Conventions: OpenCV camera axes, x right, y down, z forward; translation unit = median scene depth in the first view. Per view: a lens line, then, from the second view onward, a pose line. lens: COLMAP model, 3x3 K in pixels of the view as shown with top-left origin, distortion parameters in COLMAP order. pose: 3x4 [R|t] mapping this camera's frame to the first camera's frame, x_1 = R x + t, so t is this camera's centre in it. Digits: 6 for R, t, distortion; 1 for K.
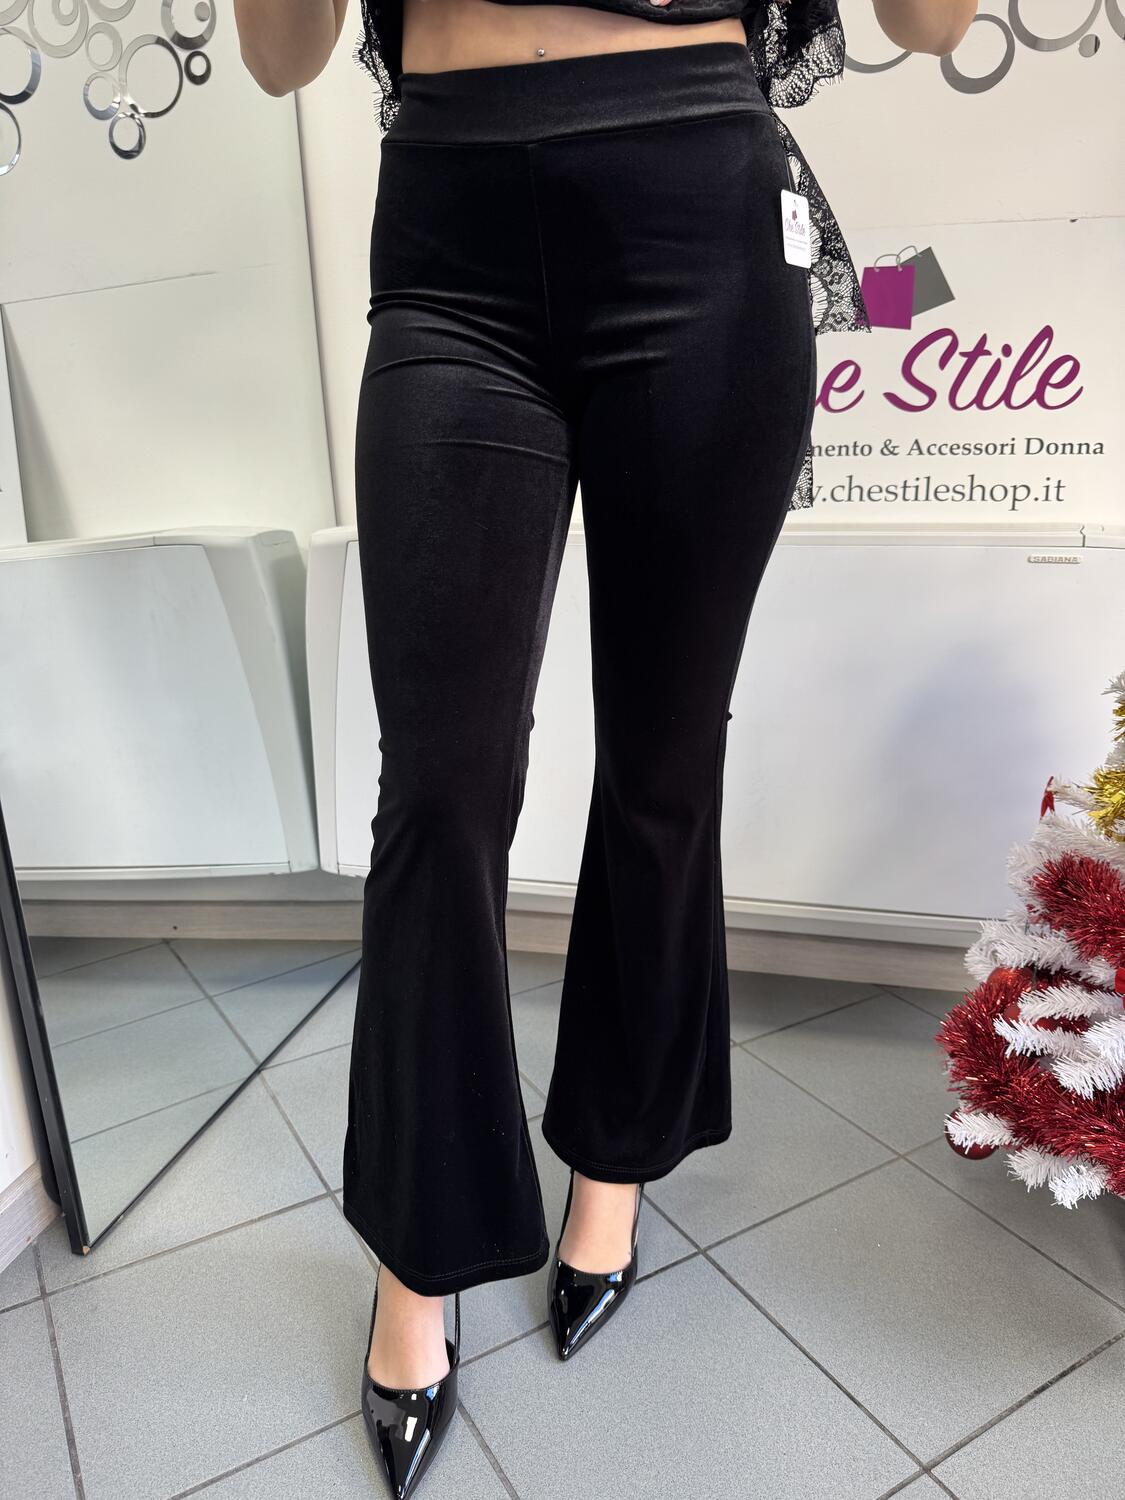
lens RADIAL K [[1068.7, 0, 562.5], [0, 1068.7, 750.0], [0, 0, 1]] dist [-0.003952, -0.003419]
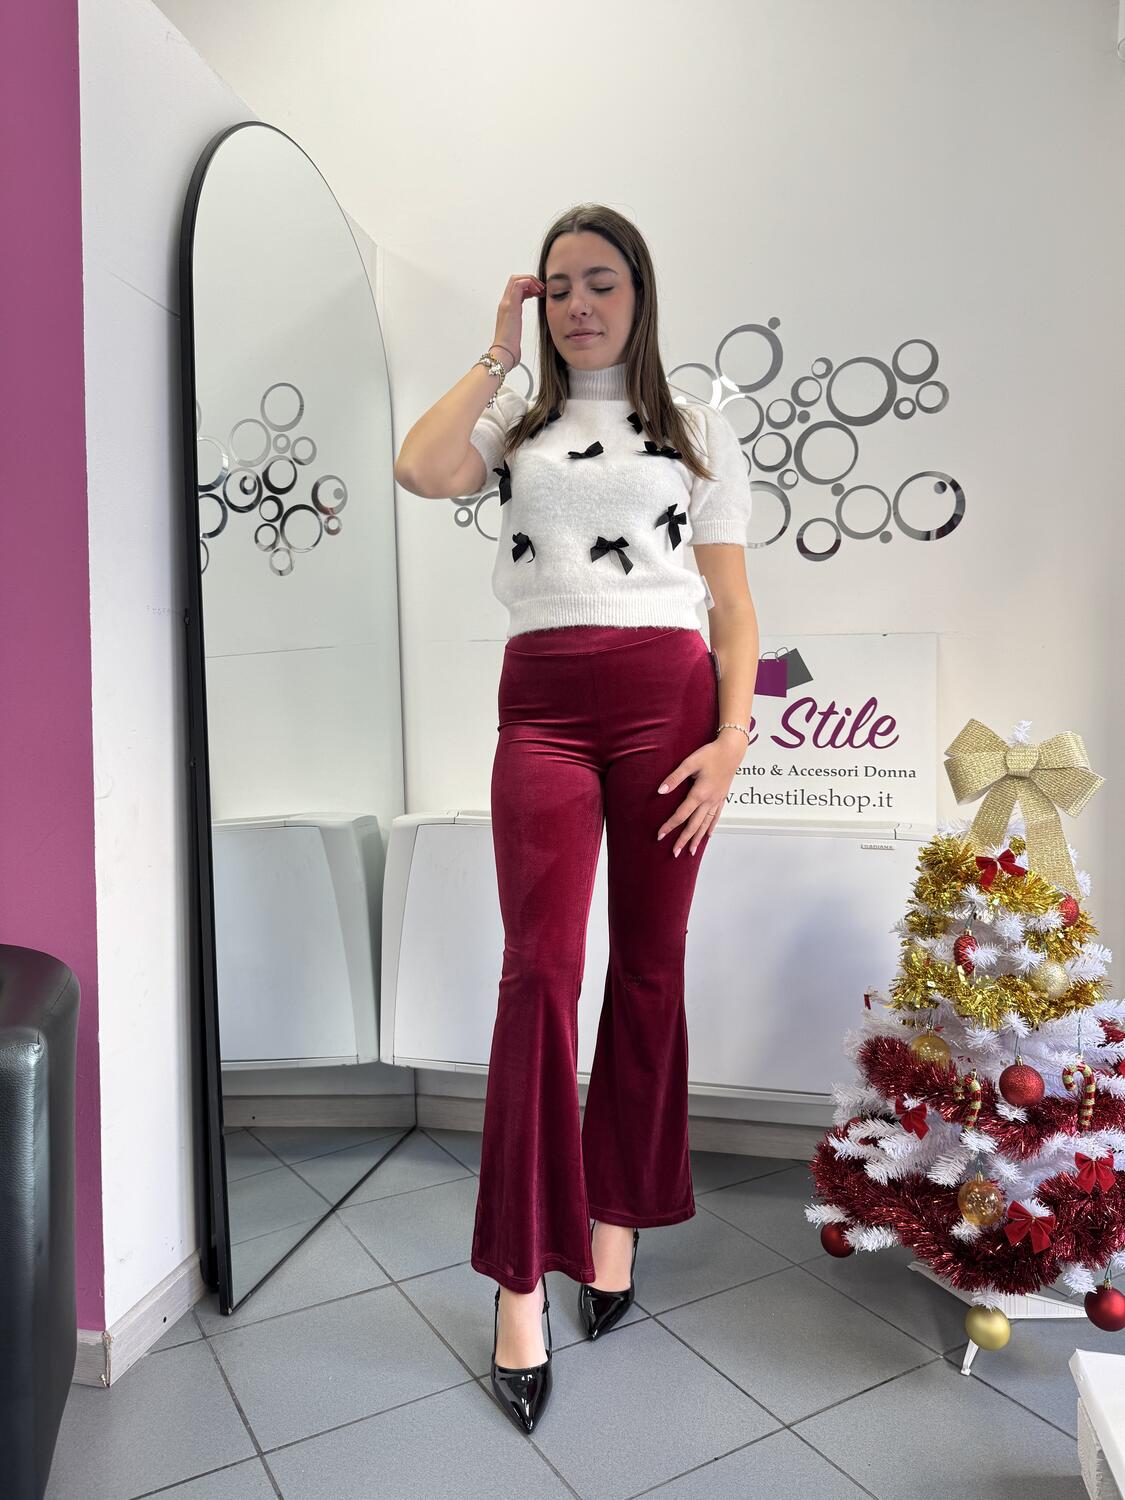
lens RADIAL K [[1107.6, 0, 557.1], [0, 1107.6, 748.5], [0, 0, 1]] dist [0.110932, -0.149423]
pose [[0.999911, 0.013316, 0.000509, -0.009148], [-0.012843, 0.973191, -0.229639, 0.057502], [-0.003554, 0.229612, 0.973276, -0.570263]]
